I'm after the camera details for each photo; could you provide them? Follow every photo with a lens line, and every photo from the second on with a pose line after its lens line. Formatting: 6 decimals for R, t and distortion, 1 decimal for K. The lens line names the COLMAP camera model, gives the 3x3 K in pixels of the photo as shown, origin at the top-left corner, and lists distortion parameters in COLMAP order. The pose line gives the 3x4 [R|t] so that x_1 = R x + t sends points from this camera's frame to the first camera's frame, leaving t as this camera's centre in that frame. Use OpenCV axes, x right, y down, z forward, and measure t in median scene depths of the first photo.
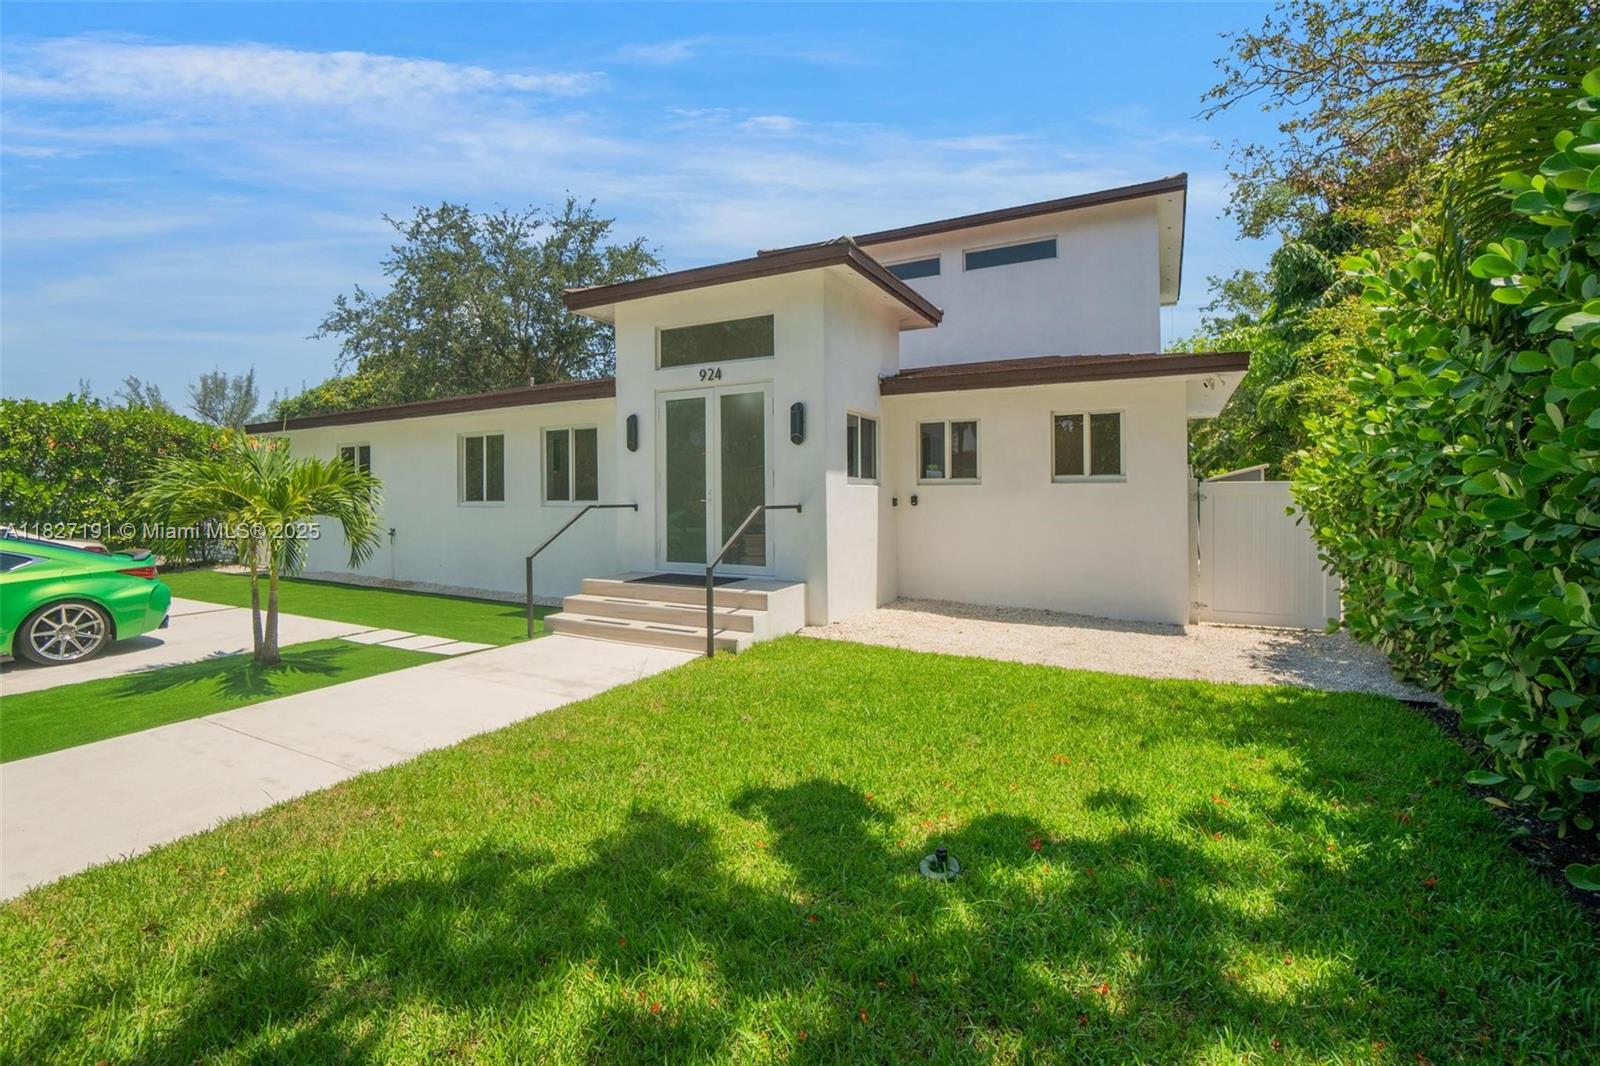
lens RADIAL K [[705.1, 0, 798.7], [0, 705.1, 490.6], [0, 0, 1]] dist [-0.000006, -0.000004]
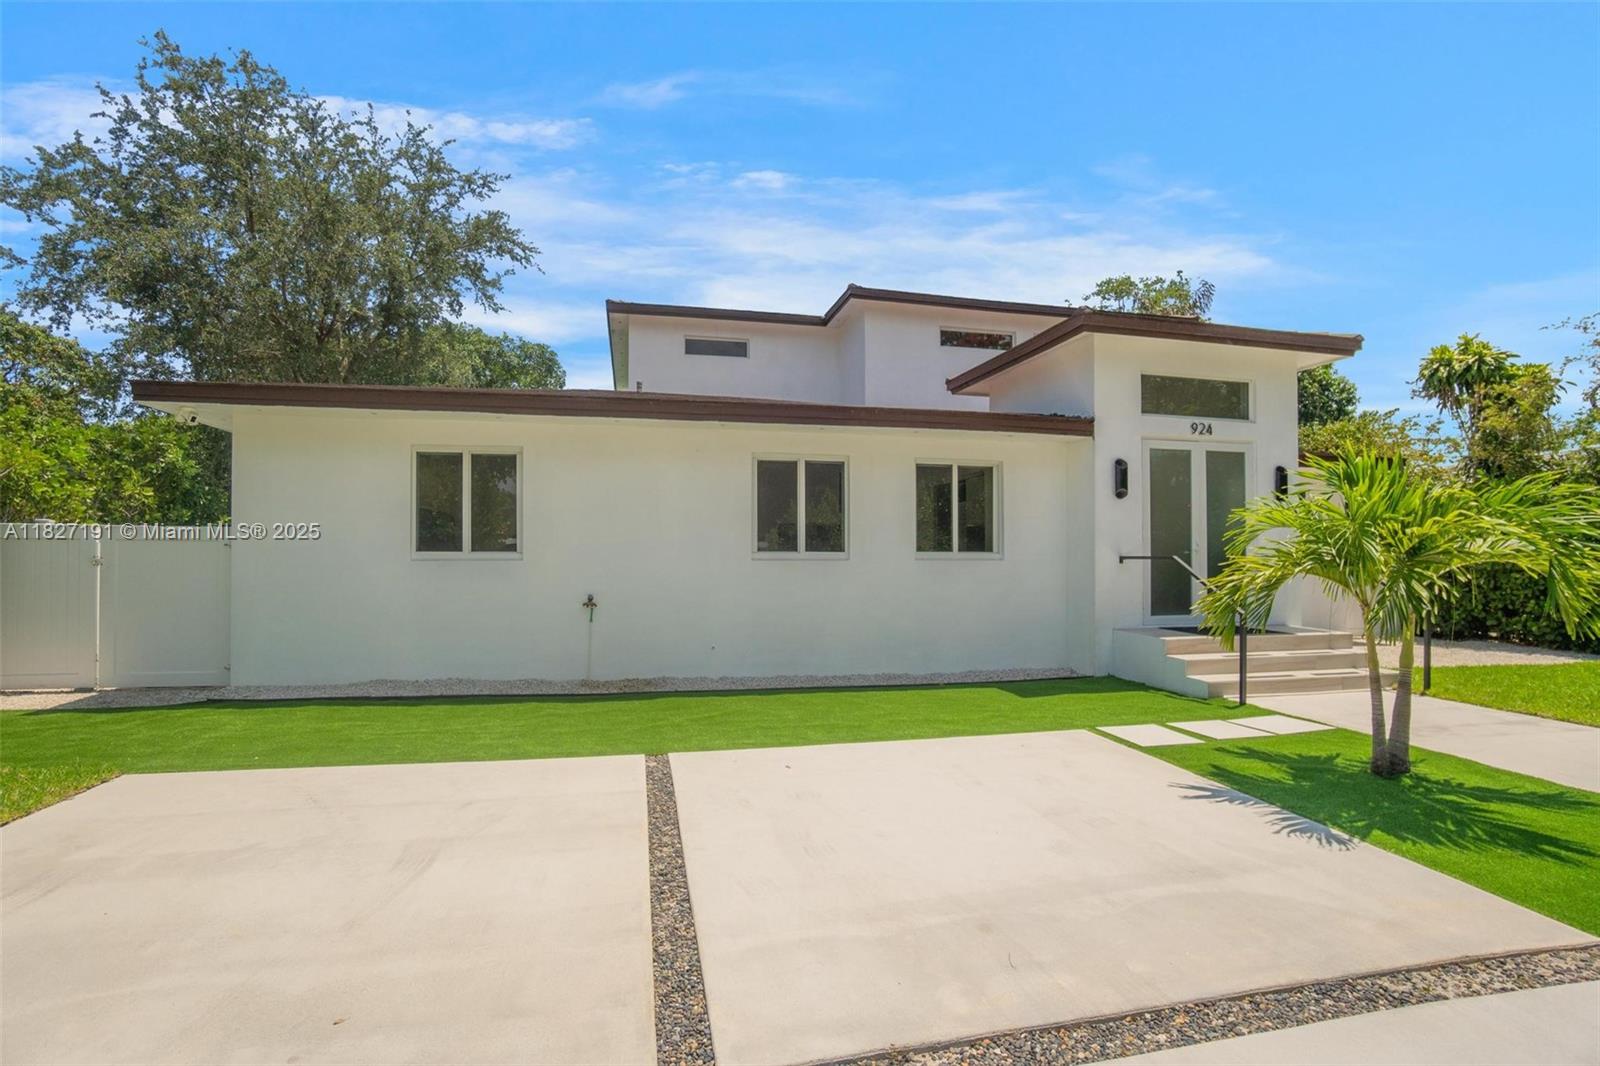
lens RADIAL K [[697.3, 0, 796.8], [0, 697.3, 551.9], [0, 0, 1]] dist [-0.000314, -0.000029]
pose [[0.754184, 0.006383, 0.656632, -1.193925], [-0.008118, 0.999967, -0.000396, 0.019199], [-0.656613, -0.005032, 0.754211, 0.598933]]
